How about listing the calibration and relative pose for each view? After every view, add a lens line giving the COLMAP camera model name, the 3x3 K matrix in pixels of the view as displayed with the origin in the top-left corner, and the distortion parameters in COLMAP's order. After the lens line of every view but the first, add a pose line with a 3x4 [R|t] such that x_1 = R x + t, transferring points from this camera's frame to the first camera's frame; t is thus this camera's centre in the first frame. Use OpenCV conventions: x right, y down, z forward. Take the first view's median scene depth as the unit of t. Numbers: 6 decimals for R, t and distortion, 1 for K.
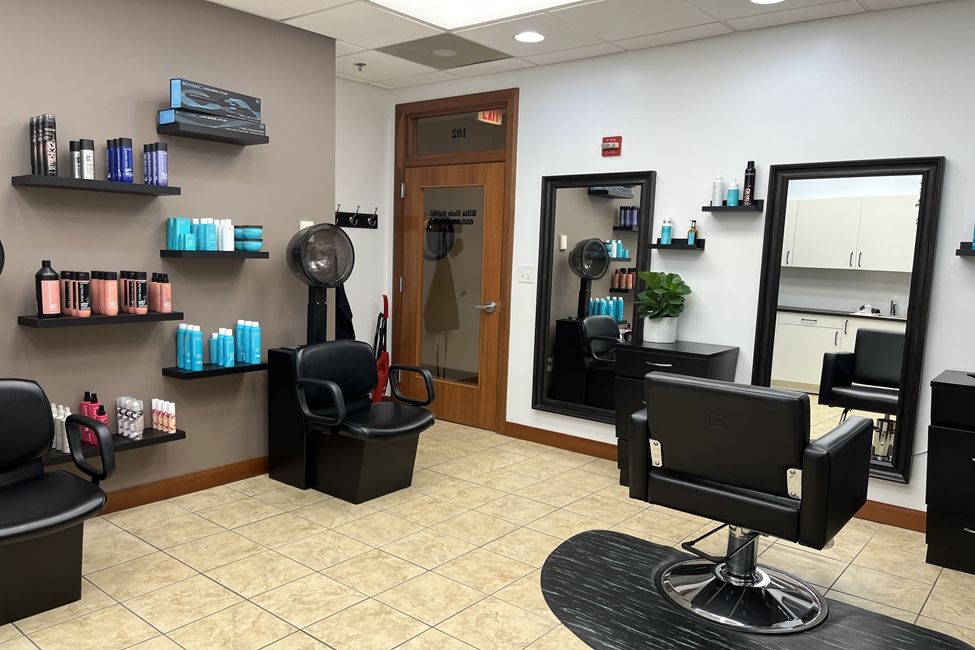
lens RADIAL K [[731.8, 0, 475.5], [0, 731.8, 331.3], [0, 0, 1]] dist [0.038903, 0.001772]
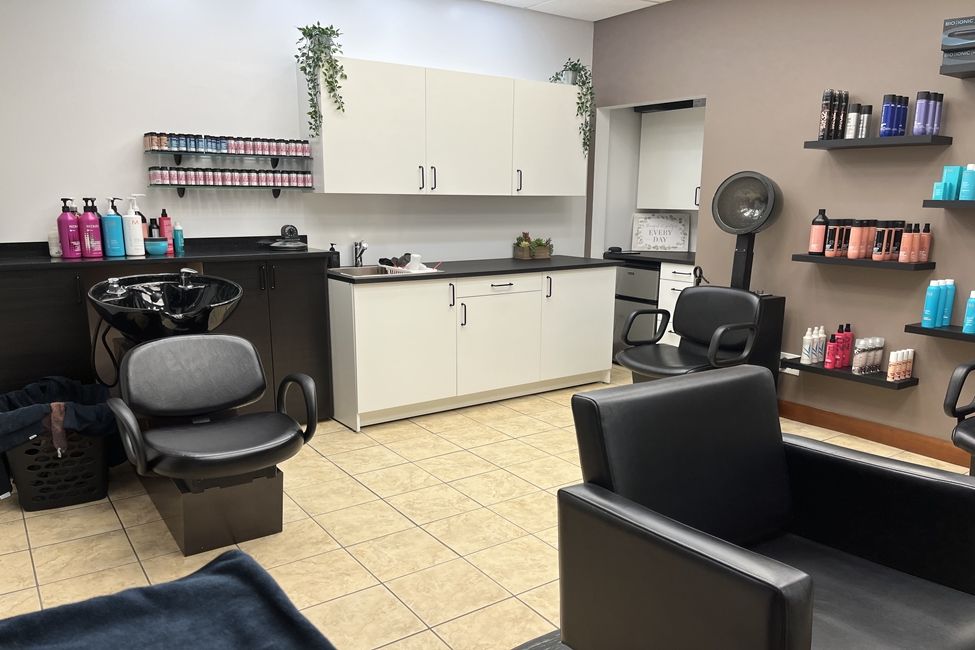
lens RADIAL K [[720.4, 0, 487.5], [0, 720.4, 352.4], [0, 0, 1]] dist [-0.001933, -0.049850]
pose [[-0.266487, 0.174298, -0.947948, 0.768755], [-0.122089, 0.969486, 0.212580, -0.049586], [0.956075, 0.172384, -0.237075, 0.793882]]
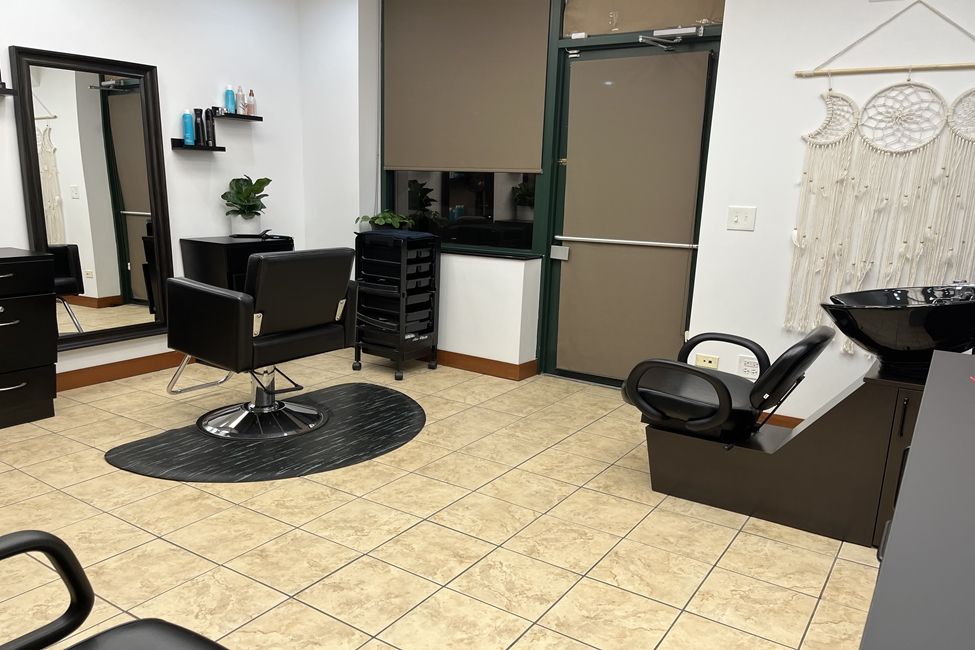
lens RADIAL K [[741.3, 0, 480.4], [0, 741.3, 338.4], [0, 0, 1]] dist [0.078968, -0.116856]
pose [[-0.111522, -0.232629, 0.966150, -0.825386], [0.081681, 0.966780, 0.242209, -0.060750], [-0.990399, 0.105928, -0.088815, 0.666271]]
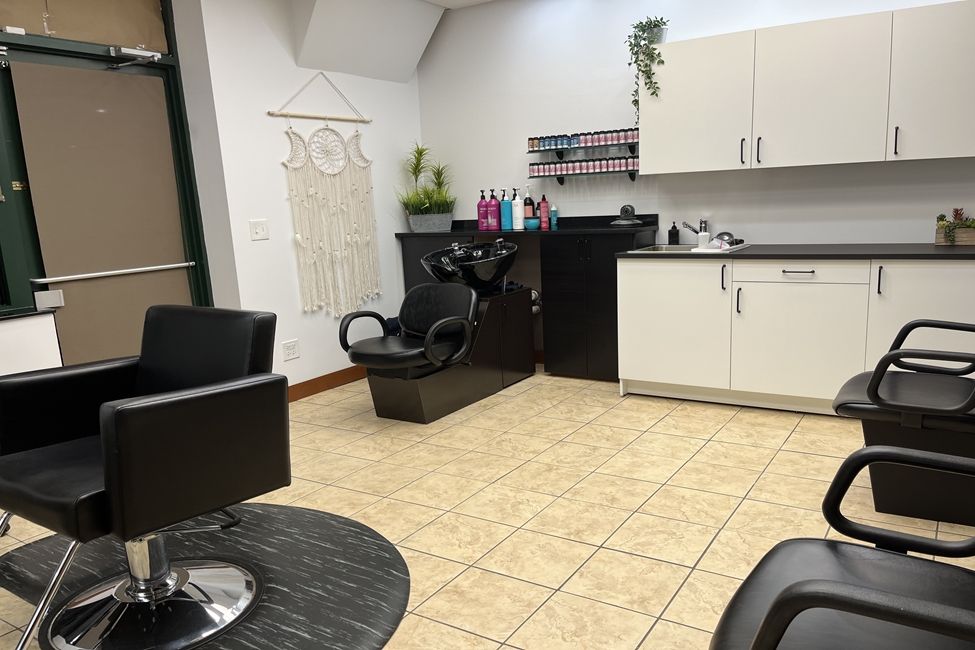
lens RADIAL K [[741.3, 0, 480.4], [0, 741.3, 338.4], [0, 0, 1]] dist [0.078968, -0.116856]
pose [[-0.991852, 0.041544, -0.120435, 0.092028], [0.004670, 0.956559, 0.291502, -0.134873], [0.127313, 0.288564, -0.948958, 1.568259]]
